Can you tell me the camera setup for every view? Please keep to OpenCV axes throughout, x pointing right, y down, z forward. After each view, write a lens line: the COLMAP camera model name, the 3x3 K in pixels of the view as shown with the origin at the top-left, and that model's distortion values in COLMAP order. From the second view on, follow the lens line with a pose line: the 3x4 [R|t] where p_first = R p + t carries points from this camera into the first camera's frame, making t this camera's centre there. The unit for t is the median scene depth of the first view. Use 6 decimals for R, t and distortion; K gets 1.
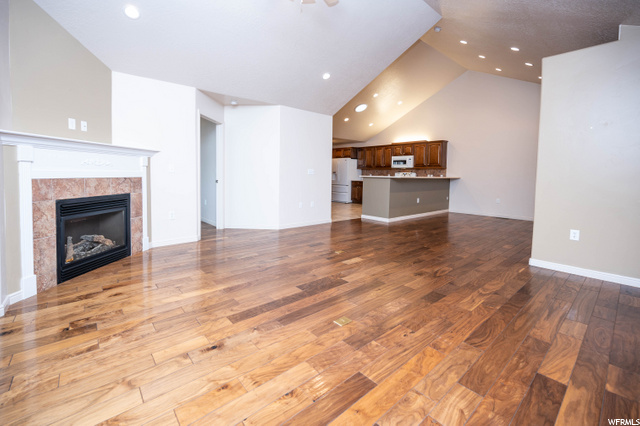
lens RADIAL K [[263.6, 0, 303.3], [0, 263.6, 184.7], [0, 0, 1]] dist [-0.002753, 0.000238]
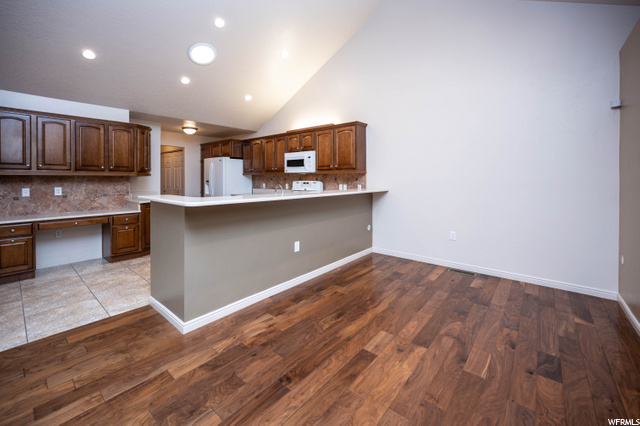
lens RADIAL K [[263.6, 0, 318.9], [0, 263.6, 186.1], [0, 0, 1]] dist [-0.002753, 0.000238]
pose [[0.979866, -0.019647, 0.198689, 0.731168], [0.020955, 0.999770, -0.004482, -0.077815], [-0.198556, 0.008555, 0.980052, 1.048547]]
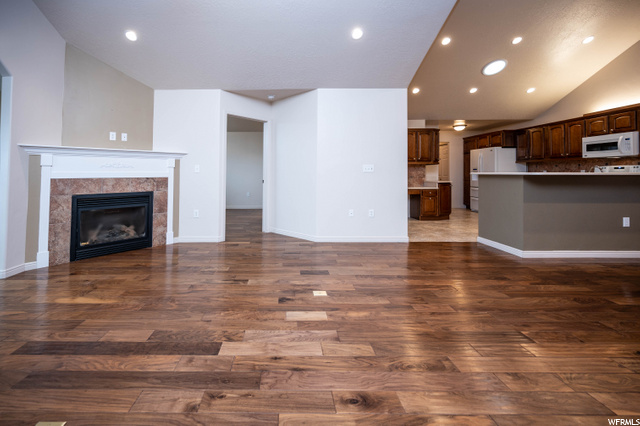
lens RADIAL K [[263.6, 0, 290.3], [0, 263.6, 163.7], [0, 0, 1]] dist [-0.002753, 0.000238]
pose [[0.779288, -0.039190, -0.625439, 0.498447], [-0.011576, 0.996972, -0.076894, -0.005398], [0.626559, 0.067162, 0.776475, 0.456976]]
